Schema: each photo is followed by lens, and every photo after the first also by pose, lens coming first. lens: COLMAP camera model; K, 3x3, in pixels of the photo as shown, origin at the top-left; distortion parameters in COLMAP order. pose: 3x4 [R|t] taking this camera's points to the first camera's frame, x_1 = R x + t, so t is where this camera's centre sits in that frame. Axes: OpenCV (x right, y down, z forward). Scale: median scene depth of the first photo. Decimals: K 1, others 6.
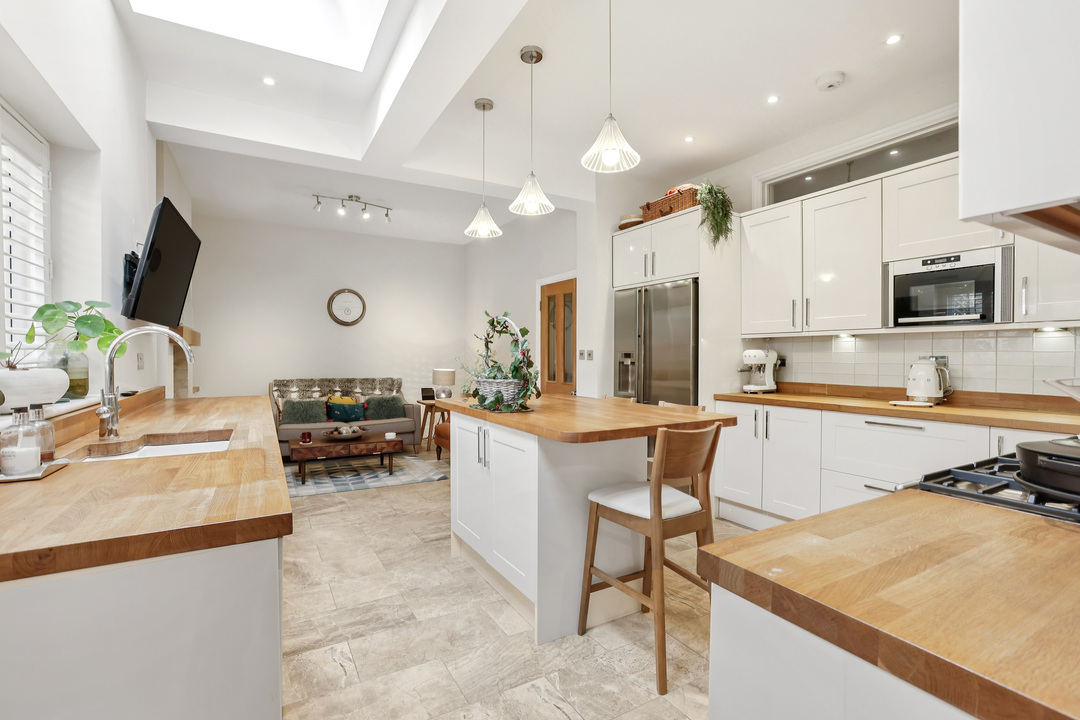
lens RADIAL K [[495.9, 0, 540.5], [0, 495.9, 362.6], [0, 0, 1]] dist [-0.006082, -0.000130]
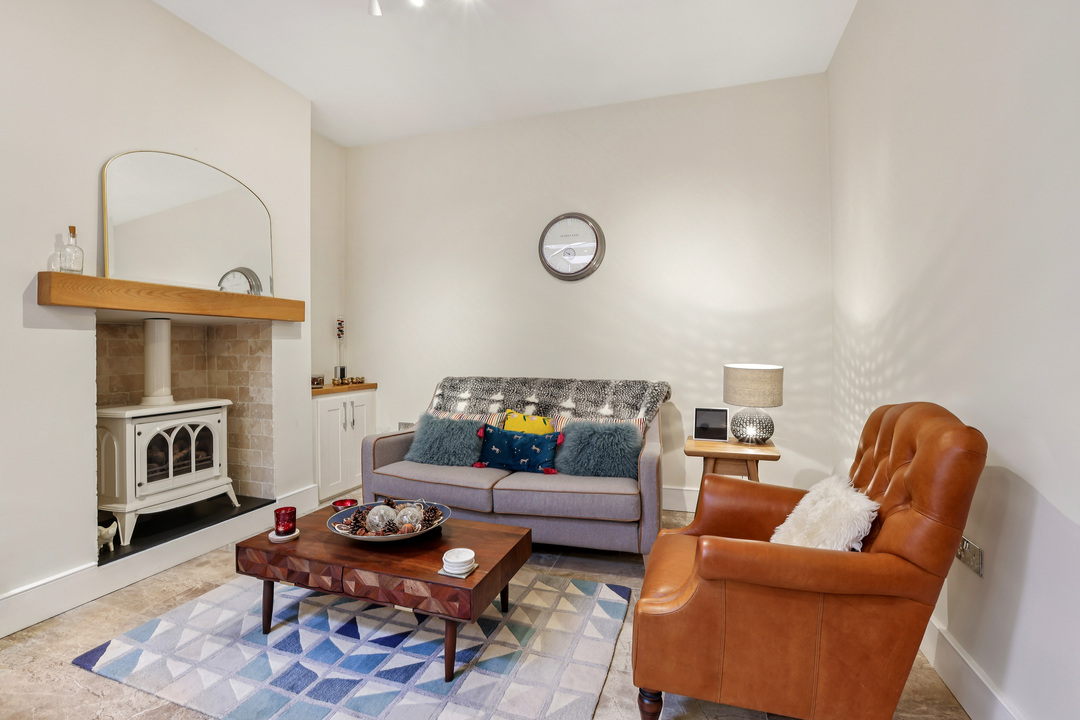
lens RADIAL K [[495.9, 0, 538.1], [0, 495.9, 353.5], [0, 0, 1]] dist [-0.006082, -0.000130]
pose [[0.664811, -0.001467, -0.747010, -0.013742], [-0.003368, 0.999982, -0.004961, 0.007429], [0.747004, 0.005814, 0.664794, 0.634815]]
